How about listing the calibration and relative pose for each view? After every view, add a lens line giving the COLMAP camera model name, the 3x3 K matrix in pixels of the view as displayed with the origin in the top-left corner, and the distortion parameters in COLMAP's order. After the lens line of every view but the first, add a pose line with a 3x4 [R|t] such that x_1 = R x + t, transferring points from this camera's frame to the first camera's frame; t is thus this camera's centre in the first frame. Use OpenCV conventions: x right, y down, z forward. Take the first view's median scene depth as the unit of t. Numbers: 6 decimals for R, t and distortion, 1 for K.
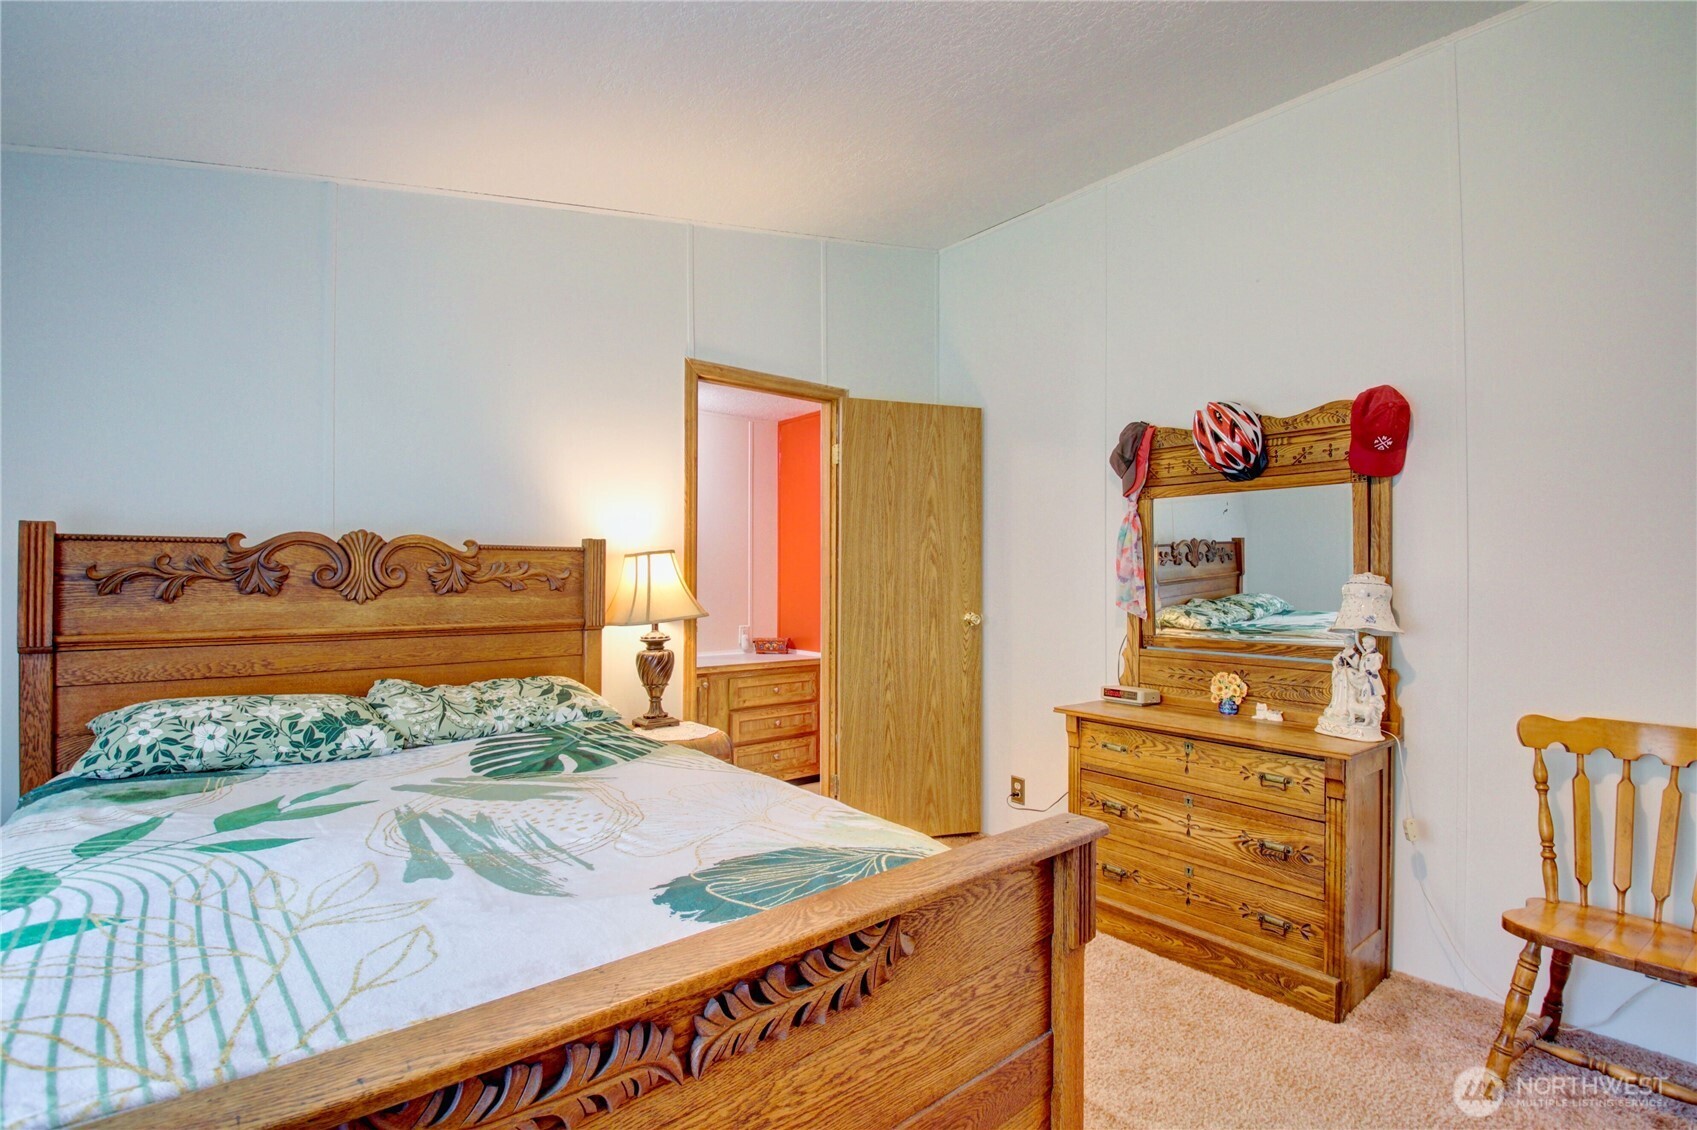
lens RADIAL K [[787.6, 0, 845.9], [0, 787.6, 565.5], [0, 0, 1]] dist [0.002632, -0.015938]
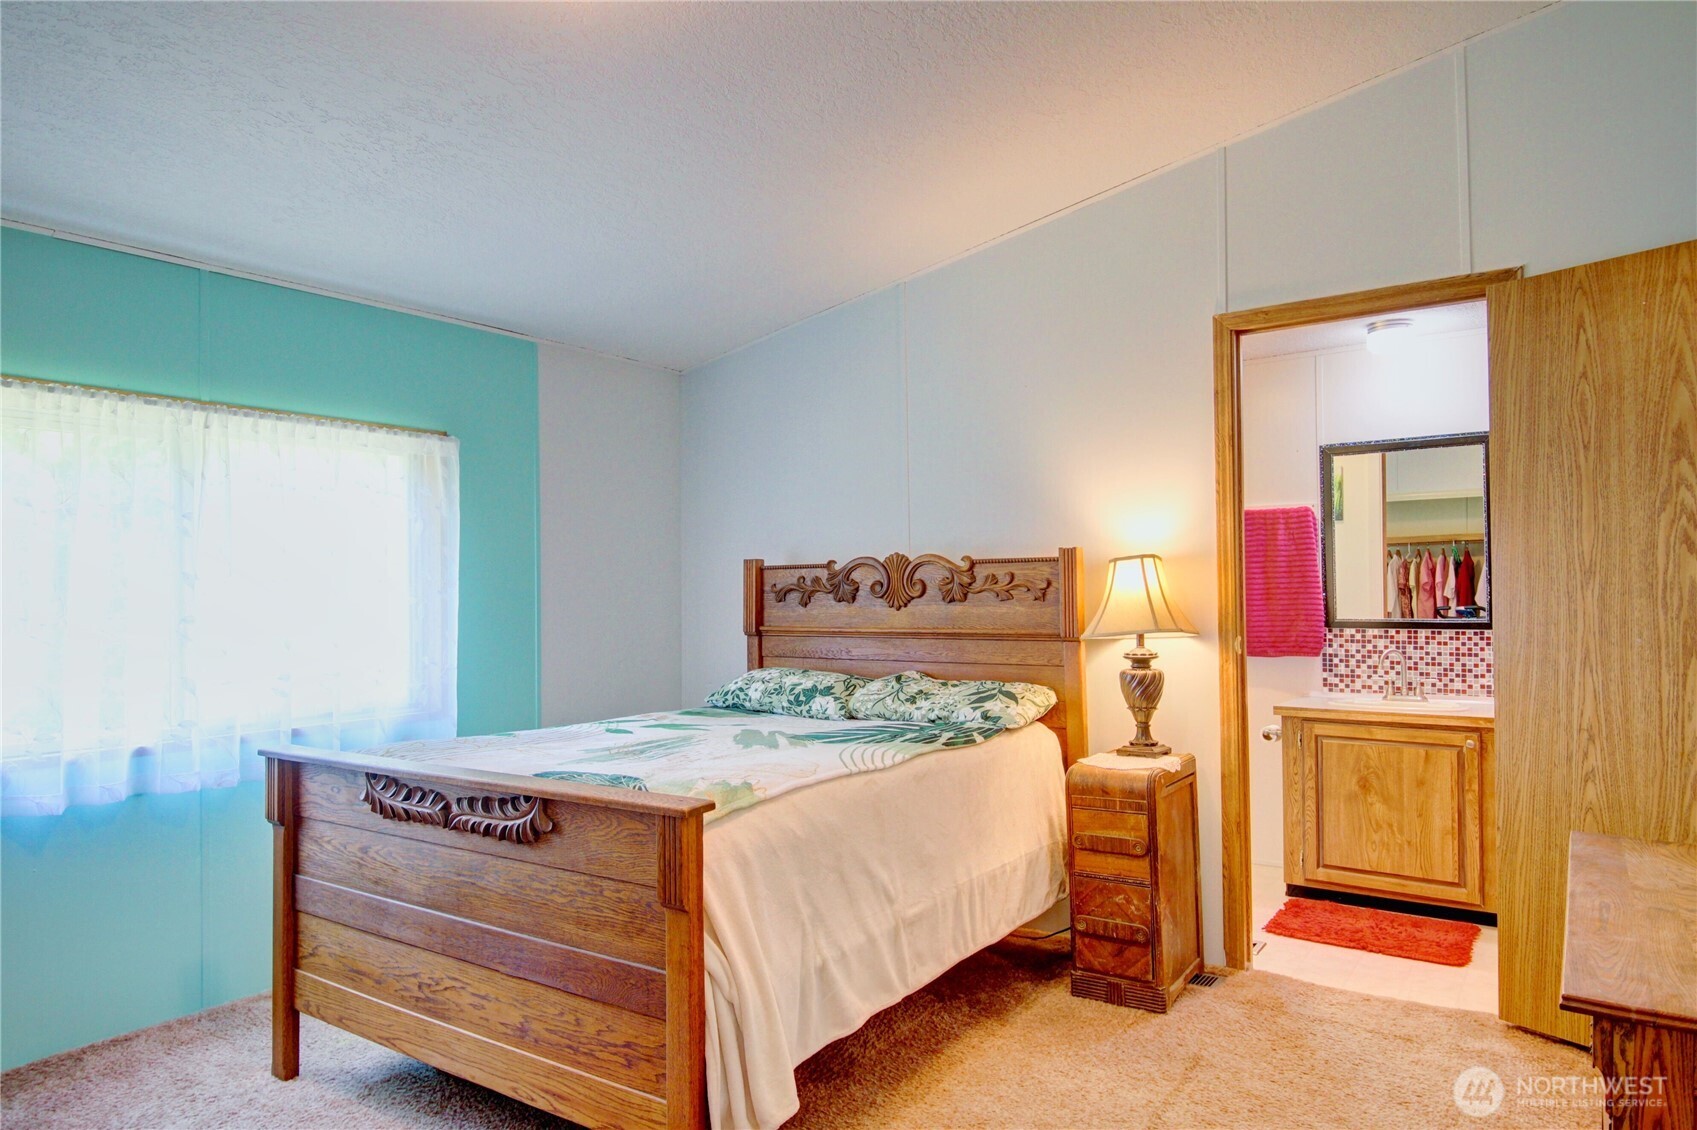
lens RADIAL K [[1054.9, 0, 842.6], [0, 1054.9, 579.2], [0, 0, 1]] dist [0.031031, -0.000144]
pose [[0.269250, -0.016858, -0.962923, 0.953210], [0.025187, 0.999628, -0.010458, 0.013420], [0.962741, -0.021438, 0.269574, 0.424369]]
